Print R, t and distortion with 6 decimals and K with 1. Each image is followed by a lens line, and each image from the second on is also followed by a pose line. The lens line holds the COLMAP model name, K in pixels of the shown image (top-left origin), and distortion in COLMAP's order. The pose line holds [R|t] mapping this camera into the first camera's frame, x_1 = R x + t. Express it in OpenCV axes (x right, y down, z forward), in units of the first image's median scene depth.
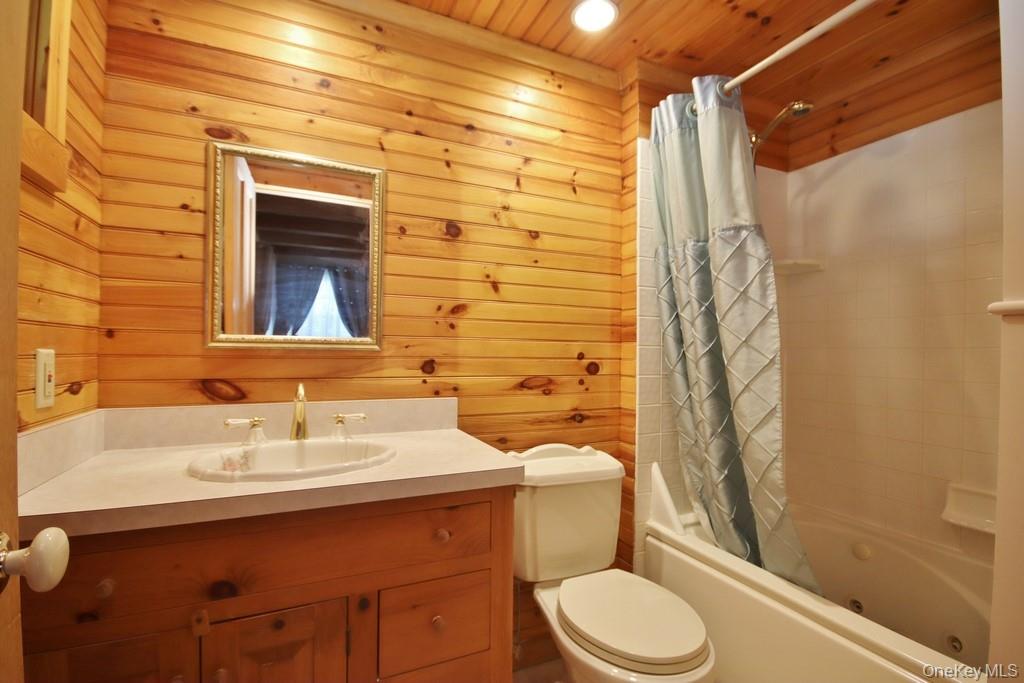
lens RADIAL K [[468.9, 0, 517.1], [0, 468.9, 345.5], [0, 0, 1]] dist [-0.012968, -0.001439]
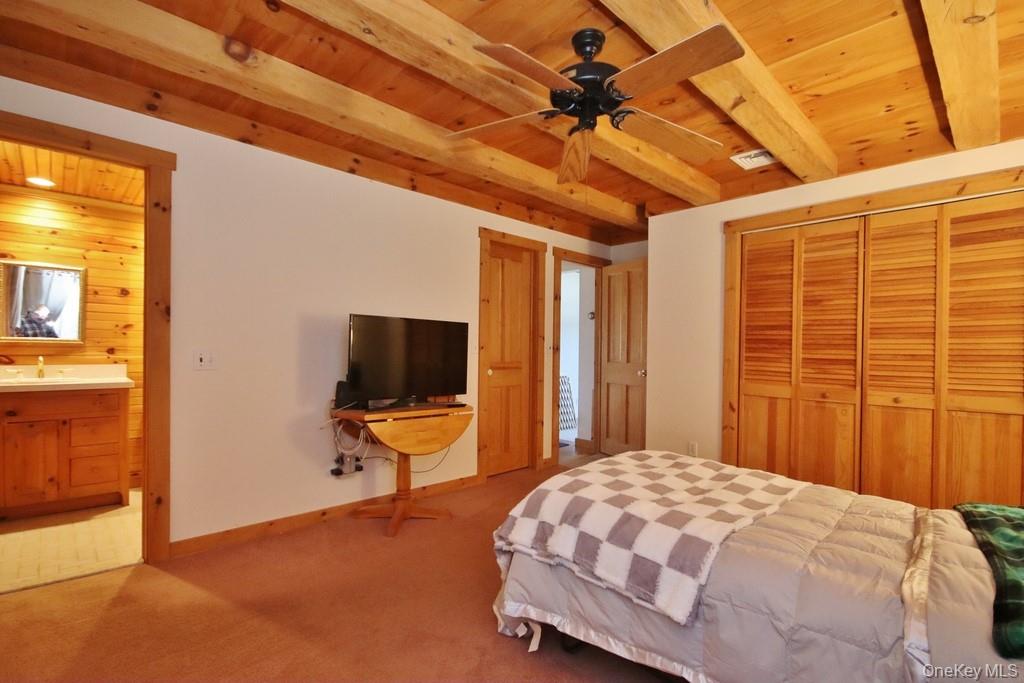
lens RADIAL K [[468.9, 0, 510.6], [0, 468.9, 343.1], [0, 0, 1]] dist [-0.012968, -0.001439]
pose [[0.938046, 0.009244, 0.346388, 0.921551], [-0.012453, 0.999898, 0.007038, -0.037075], [-0.346287, -0.010915, 0.938065, -1.943407]]
